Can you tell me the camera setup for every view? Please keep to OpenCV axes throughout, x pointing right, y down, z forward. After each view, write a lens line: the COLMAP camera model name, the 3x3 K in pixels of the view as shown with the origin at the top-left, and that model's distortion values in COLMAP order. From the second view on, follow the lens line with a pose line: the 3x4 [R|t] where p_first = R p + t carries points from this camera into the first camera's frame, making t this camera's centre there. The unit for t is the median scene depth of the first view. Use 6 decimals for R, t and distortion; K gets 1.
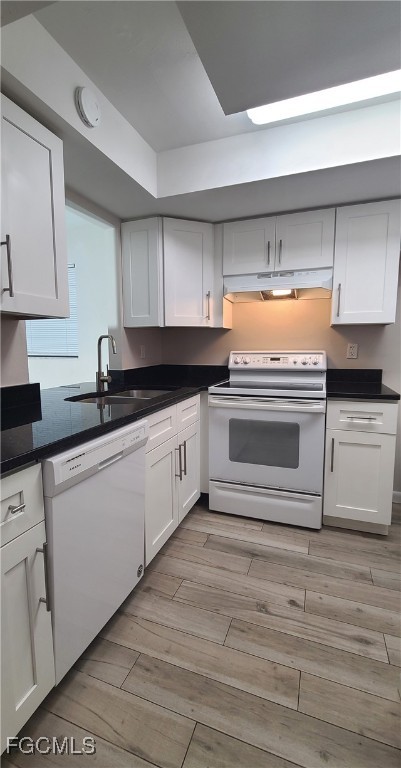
lens RADIAL K [[320.6, 0, 196.1], [0, 320.6, 382.8], [0, 0, 1]] dist [-0.001264, -0.001684]
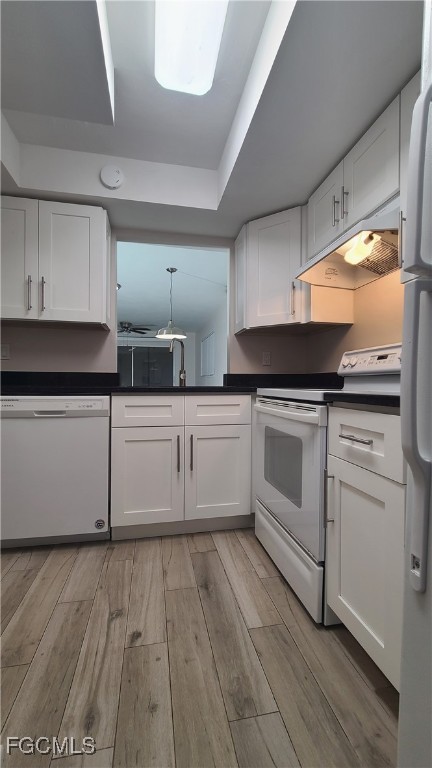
lens RADIAL K [[317.6, 0, 232.0], [0, 317.6, 385.1], [0, 0, 1]] dist [0.003579, -0.000327]
pose [[0.573648, 0.011956, -0.819015, 0.924814], [-0.098735, 0.993612, -0.054650, 0.076641], [0.813130, 0.112215, 0.571164, 0.576647]]
